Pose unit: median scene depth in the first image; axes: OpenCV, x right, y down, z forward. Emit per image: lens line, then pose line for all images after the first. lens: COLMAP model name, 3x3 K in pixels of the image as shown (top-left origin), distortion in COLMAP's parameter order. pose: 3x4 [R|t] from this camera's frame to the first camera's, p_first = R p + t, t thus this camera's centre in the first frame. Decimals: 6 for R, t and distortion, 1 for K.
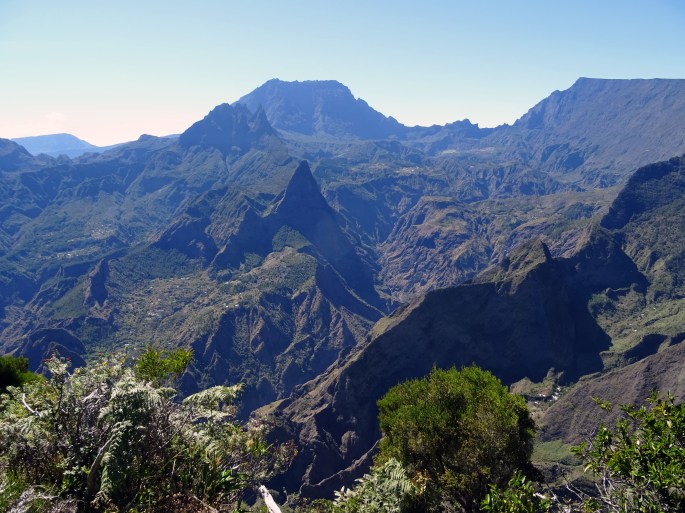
lens RADIAL K [[487.9, 0, 341.9], [0, 487.9, 255.3], [0, 0, 1]] dist [-0.003389, -0.001773]
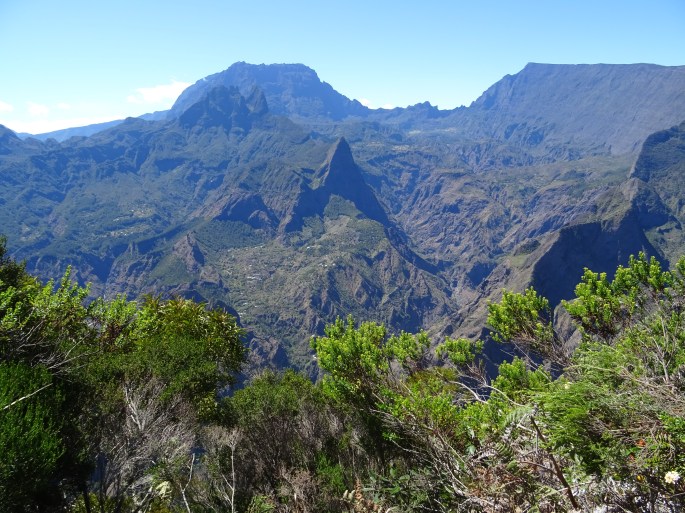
lens RADIAL K [[487.9, 0, 340.8], [0, 487.9, 253.3], [0, 0, 1]] dist [-0.003389, -0.001773]
pose [[0.987346, -0.050448, 0.150341, -0.191818], [0.047035, 0.998550, 0.026172, 0.026297], [-0.151444, -0.018770, 0.988288, -0.050738]]
